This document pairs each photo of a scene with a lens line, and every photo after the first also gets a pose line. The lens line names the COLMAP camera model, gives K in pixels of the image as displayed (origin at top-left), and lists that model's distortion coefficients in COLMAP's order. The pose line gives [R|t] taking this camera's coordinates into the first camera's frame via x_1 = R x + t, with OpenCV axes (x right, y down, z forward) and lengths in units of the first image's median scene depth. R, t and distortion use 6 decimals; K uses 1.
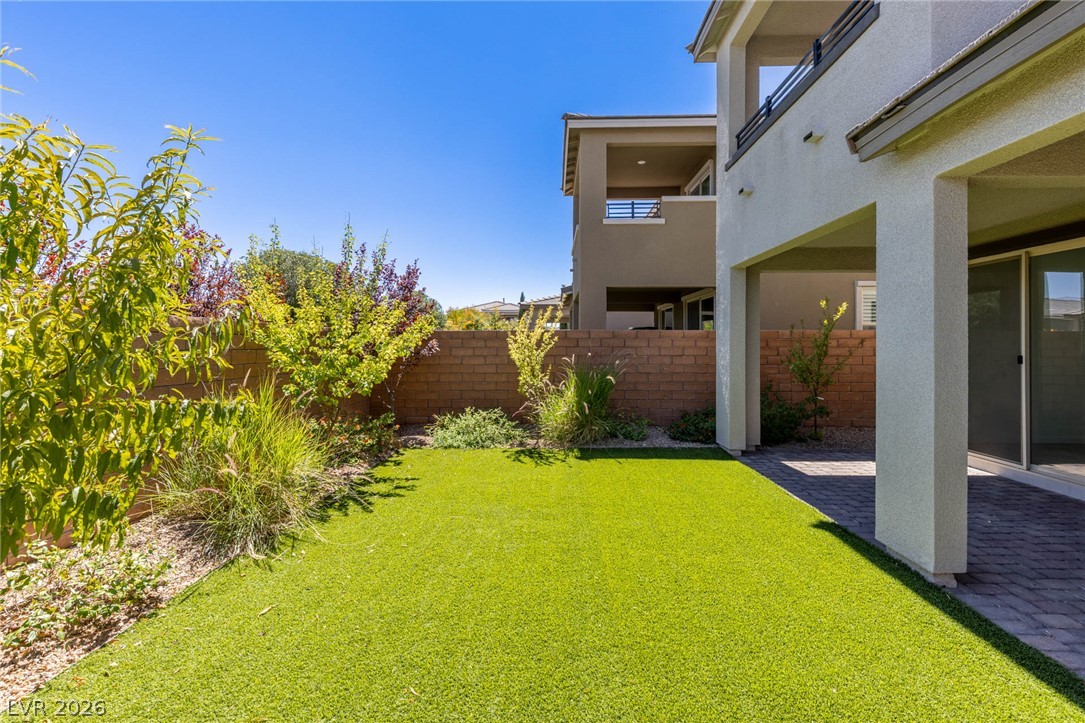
lens RADIAL K [[495.7, 0, 544.6], [0, 495.7, 334.0], [0, 0, 1]] dist [0.000532, 0.001024]
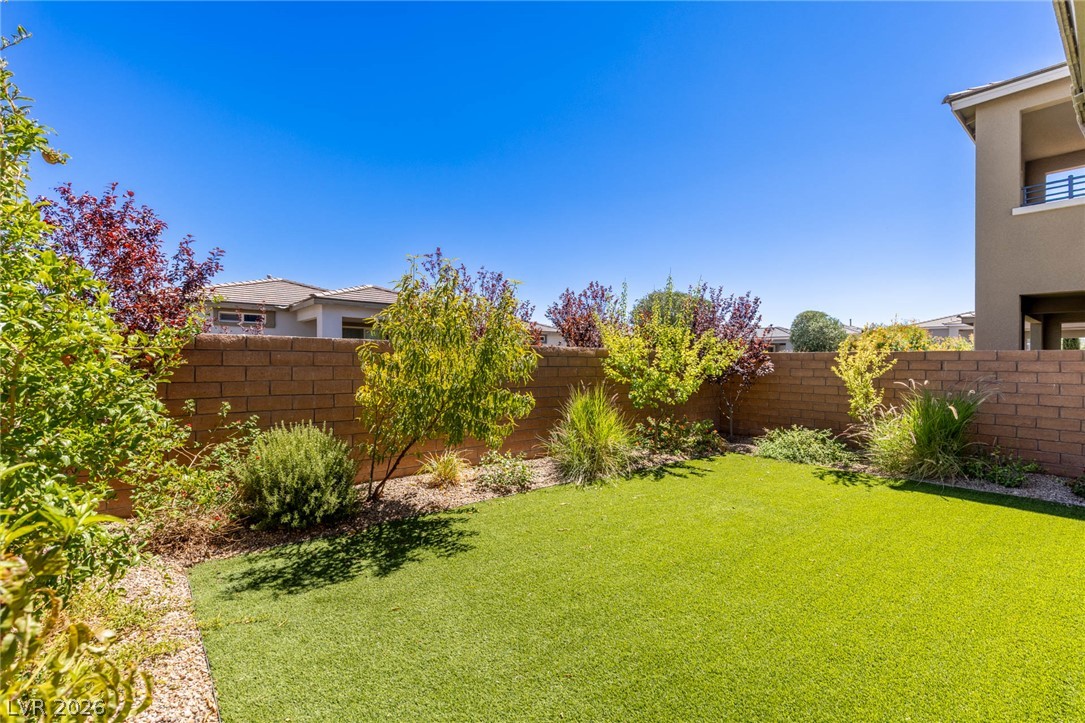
lens RADIAL K [[495.7, 0, 545.6], [0, 495.7, 361.7], [0, 0, 1]] dist [0.000532, 0.001024]
pose [[0.651830, 0.006031, -0.758341, 0.312992], [0.004940, 0.999913, 0.012198, -0.003889], [0.758349, -0.011697, 0.651744, -0.106046]]
